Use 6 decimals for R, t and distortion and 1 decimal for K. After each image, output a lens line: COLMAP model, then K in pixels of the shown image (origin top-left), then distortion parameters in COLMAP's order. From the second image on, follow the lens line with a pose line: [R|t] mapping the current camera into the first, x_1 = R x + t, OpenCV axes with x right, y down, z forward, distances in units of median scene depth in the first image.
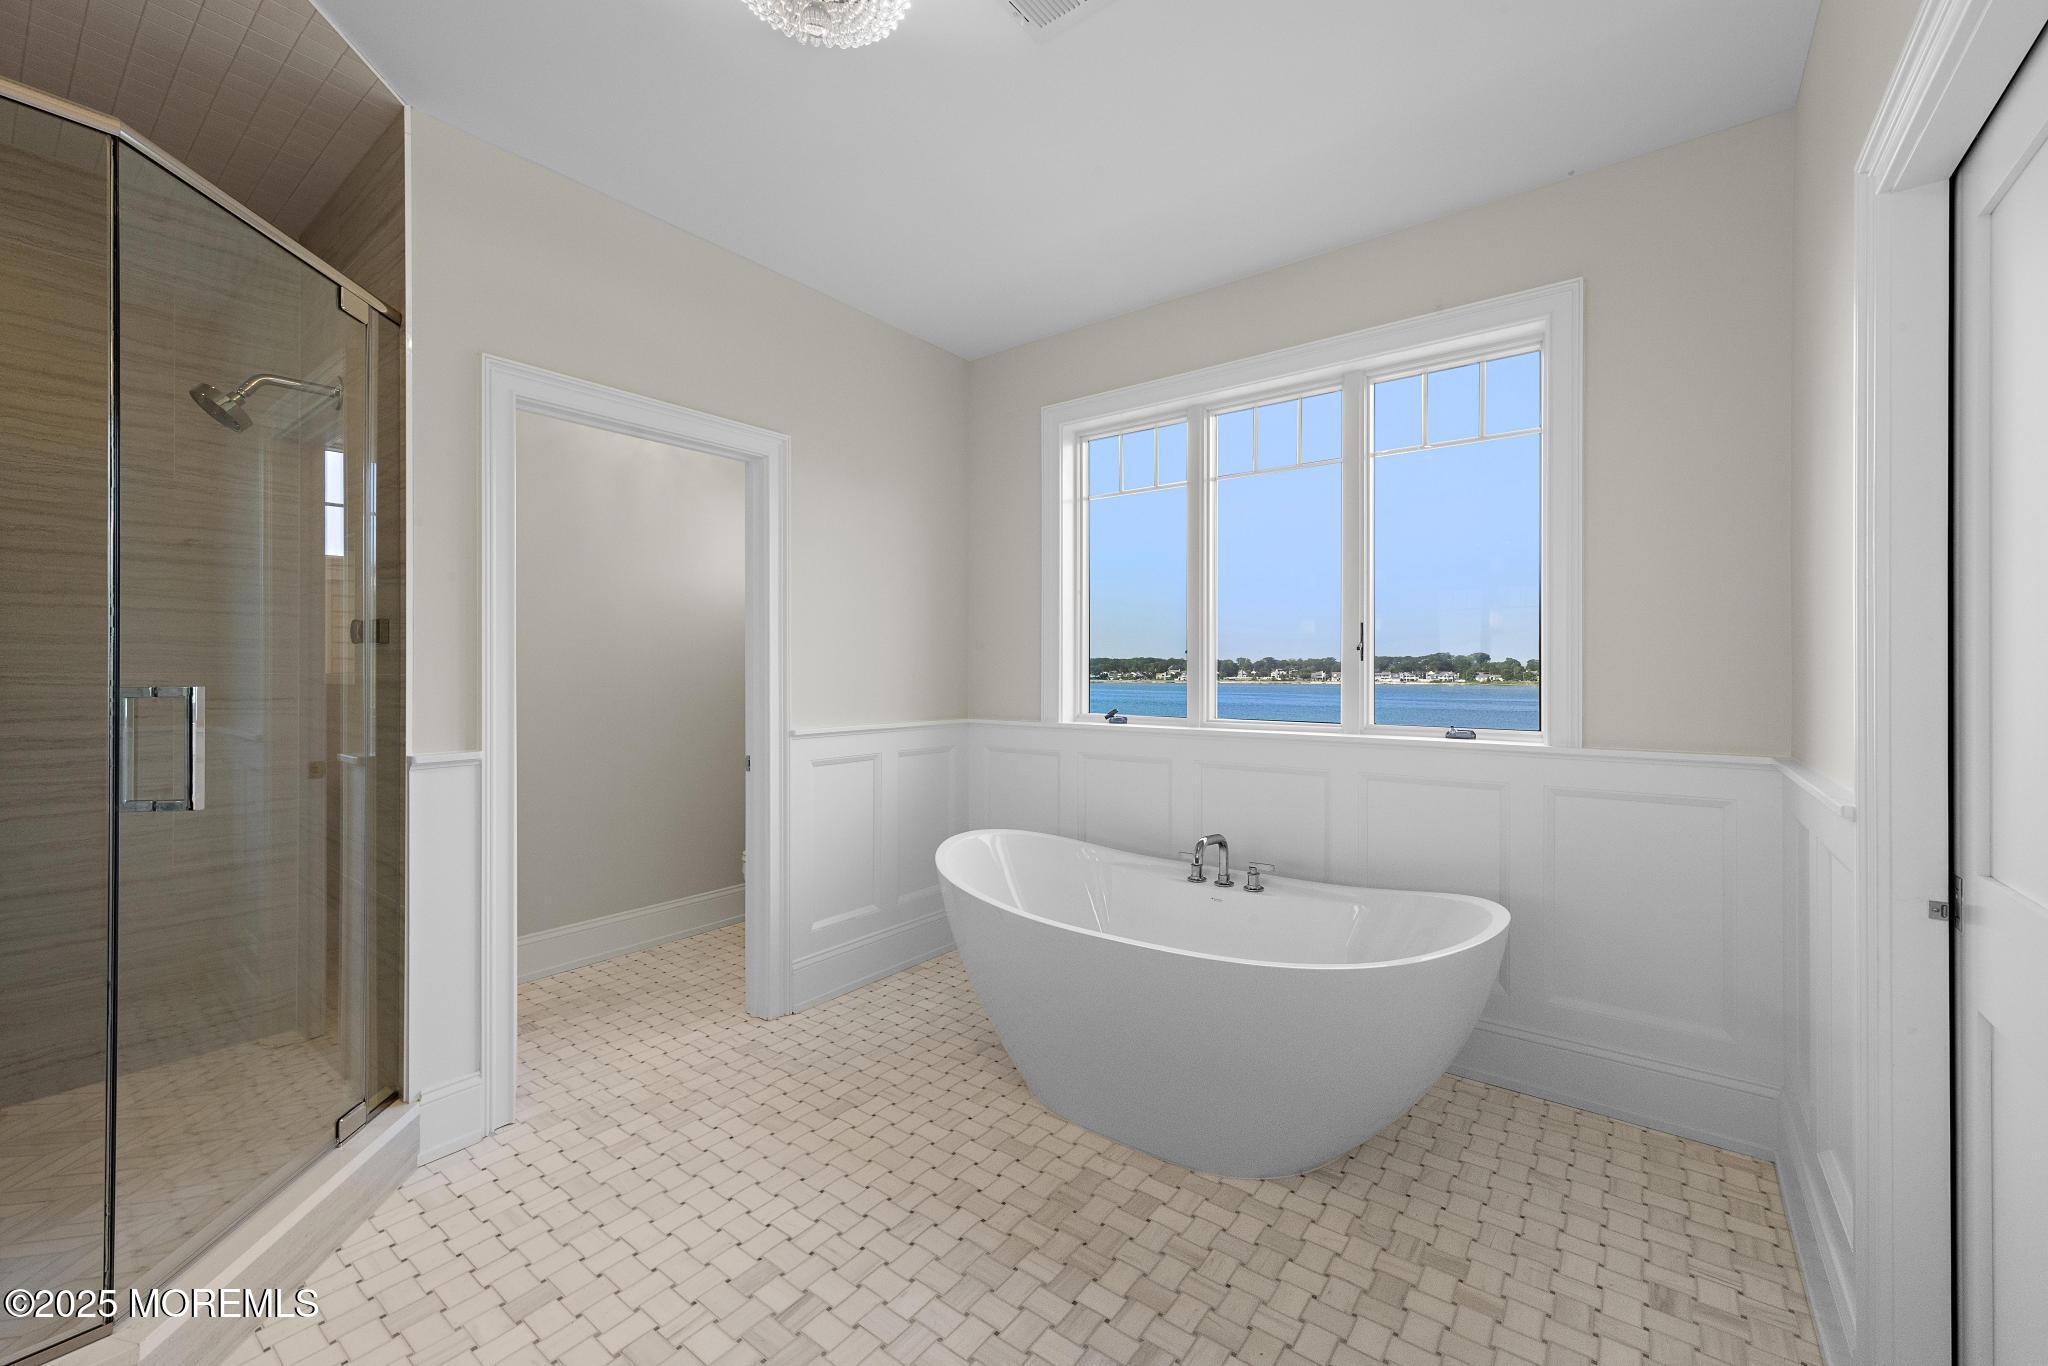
lens RADIAL K [[813.9, 0, 1023.4], [0, 813.9, 671.4], [0, 0, 1]] dist [0.010312, -0.000876]
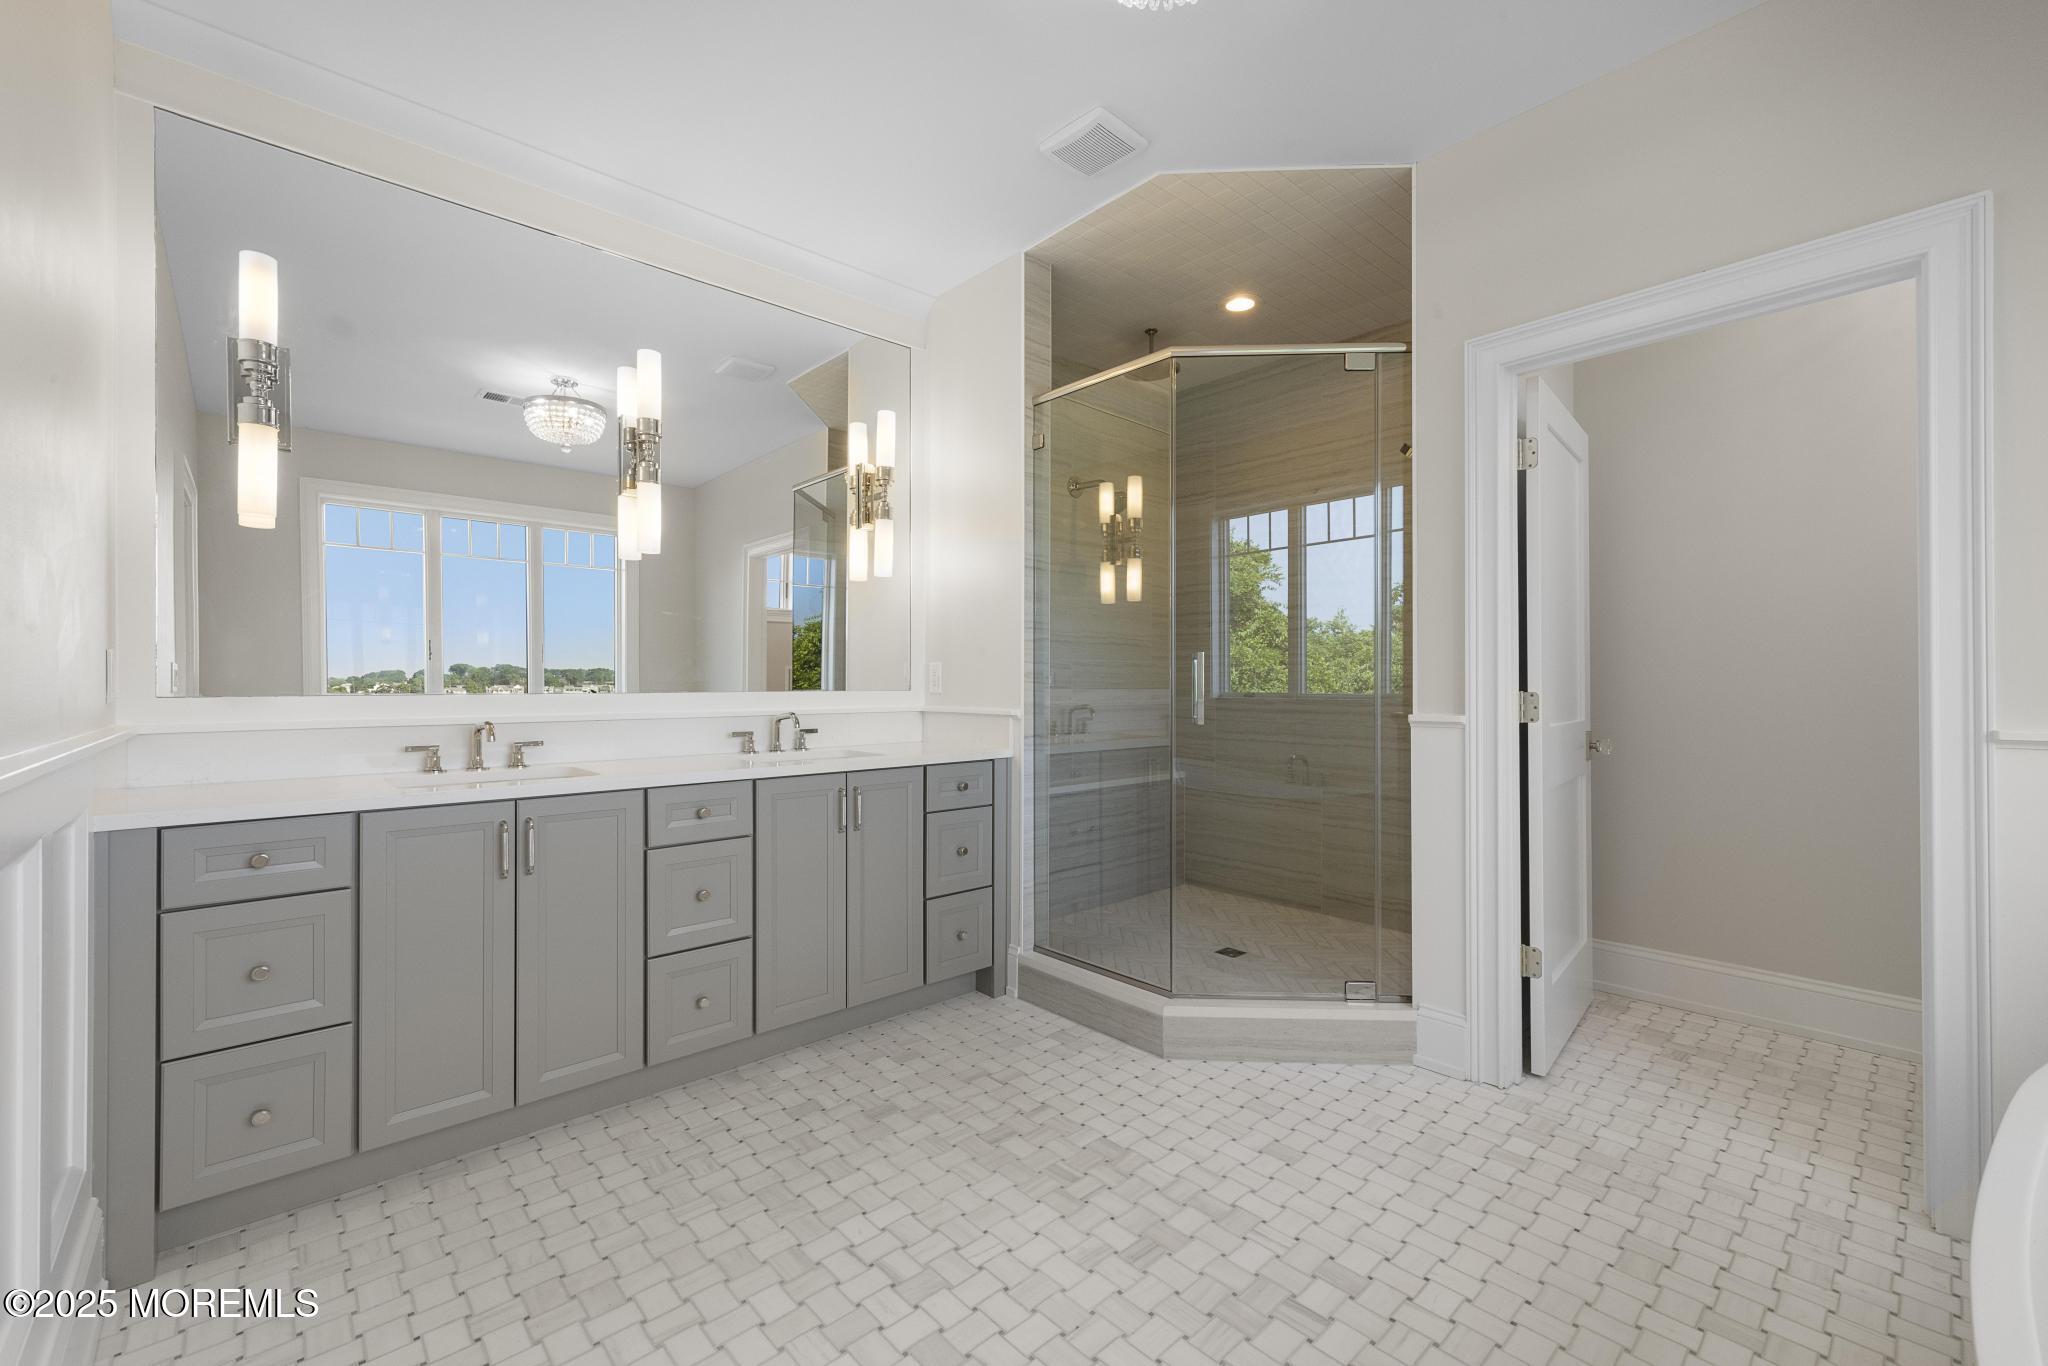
lens RADIAL K [[830.0, 0, 1020.8], [0, 830.0, 689.6], [0, 0, 1]] dist [-0.002028, -0.000062]
pose [[-0.173261, 0.008157, -0.984842, 0.400167], [-0.000839, 0.999964, 0.008430, 0.044305], [0.984876, 0.002287, -0.173248, 0.497530]]
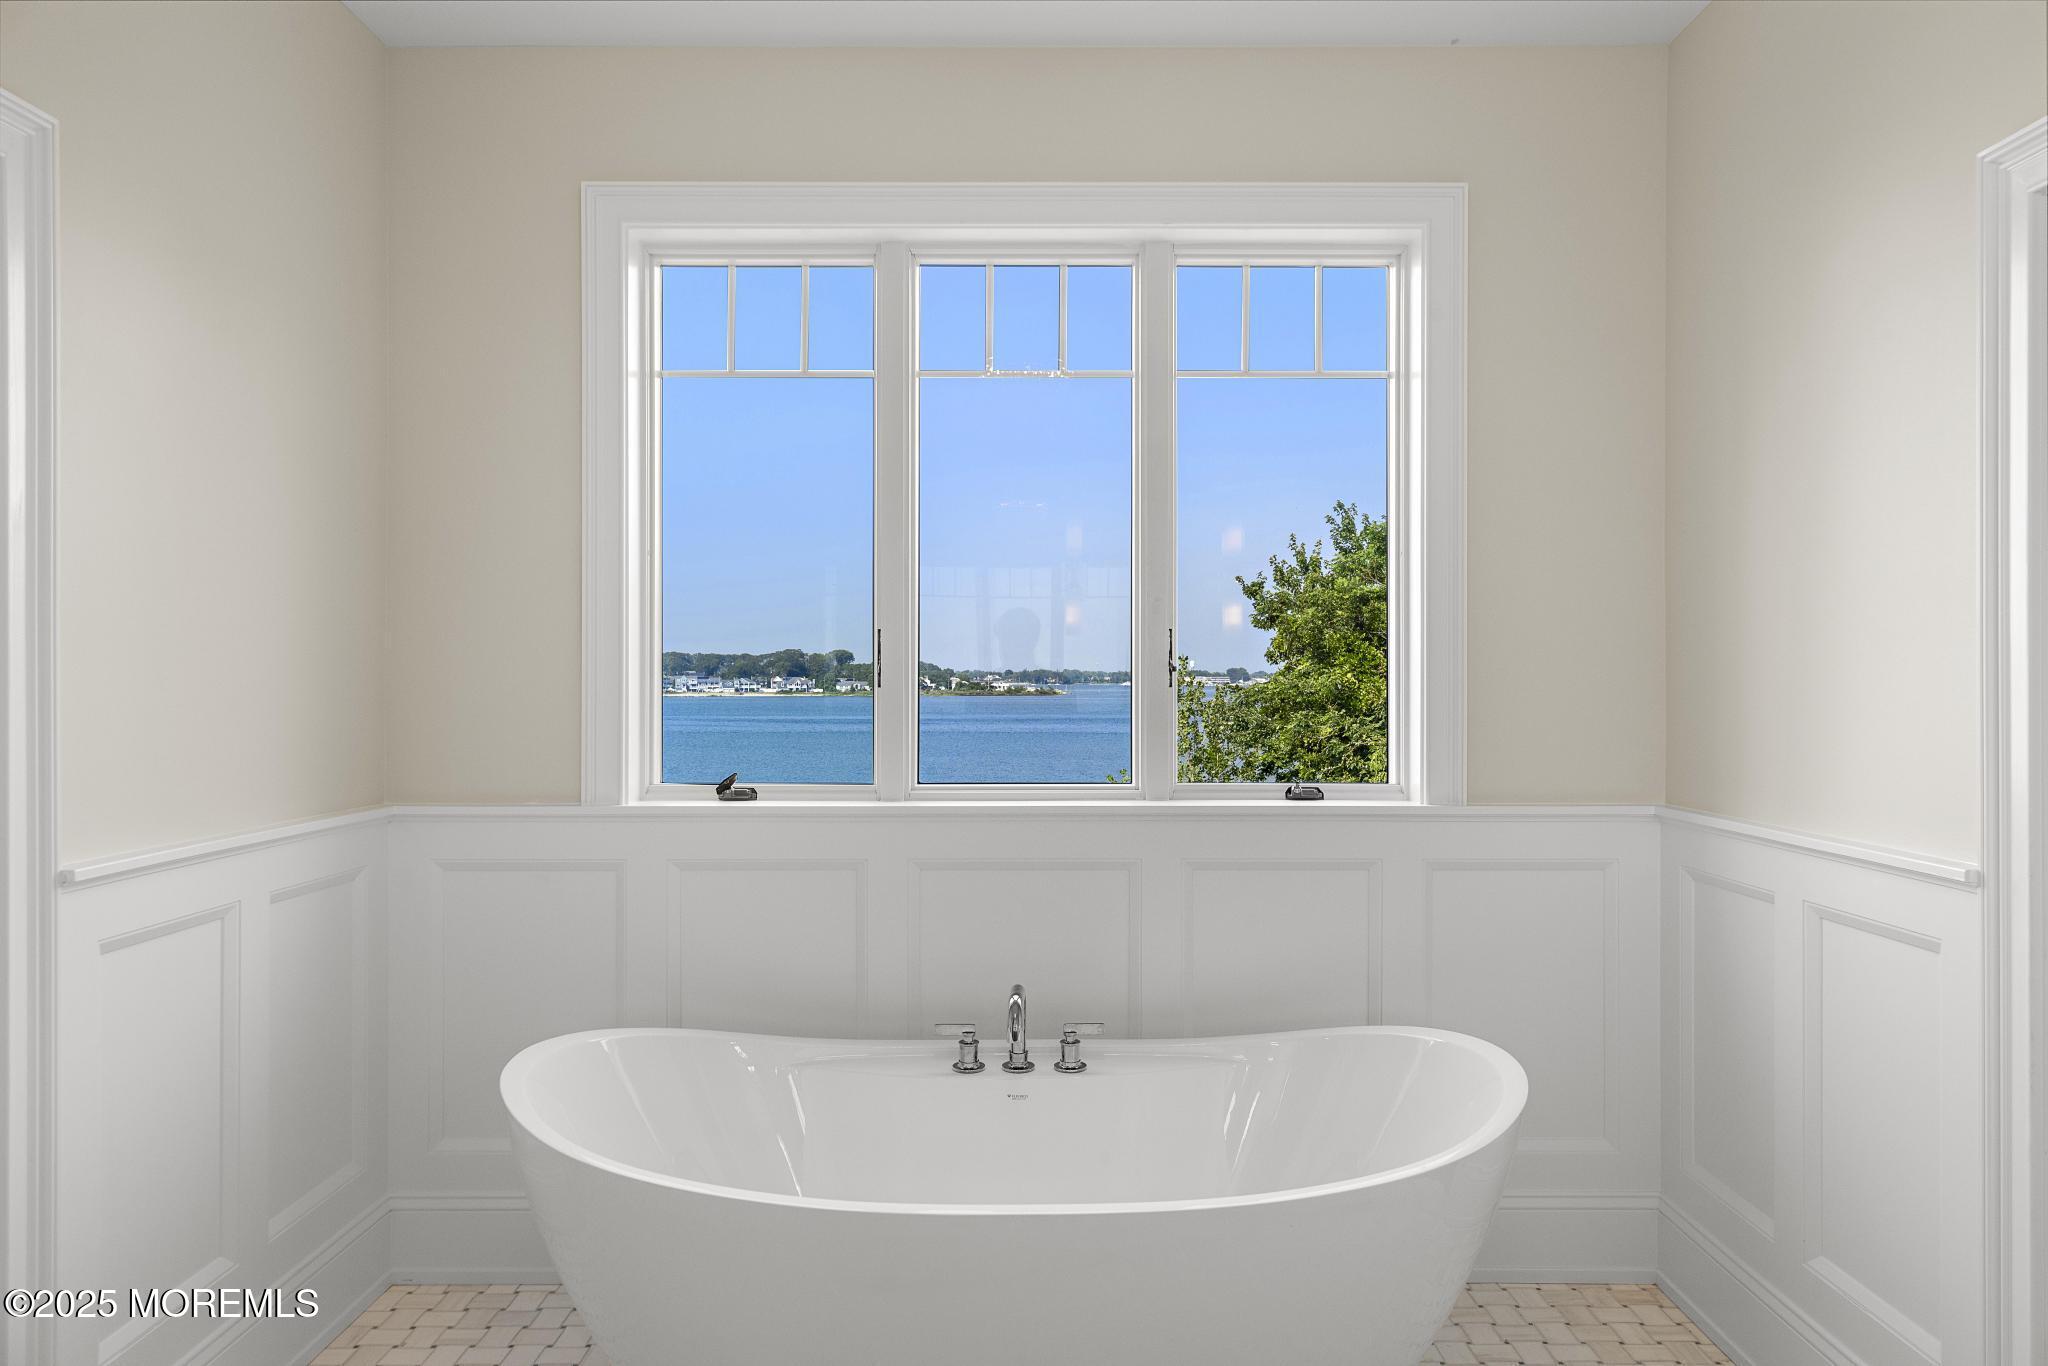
lens RADIAL K [[1343.2, 0, 1024.9], [0, 1343.2, 675.8], [0, 0, 1]] dist [0.003687, 0.000010]
pose [[0.797730, -0.001183, 0.603013, -0.331280], [0.001826, 0.999998, -0.000454, -0.022252], [-0.603012, 0.001463, 0.797731, 0.216426]]
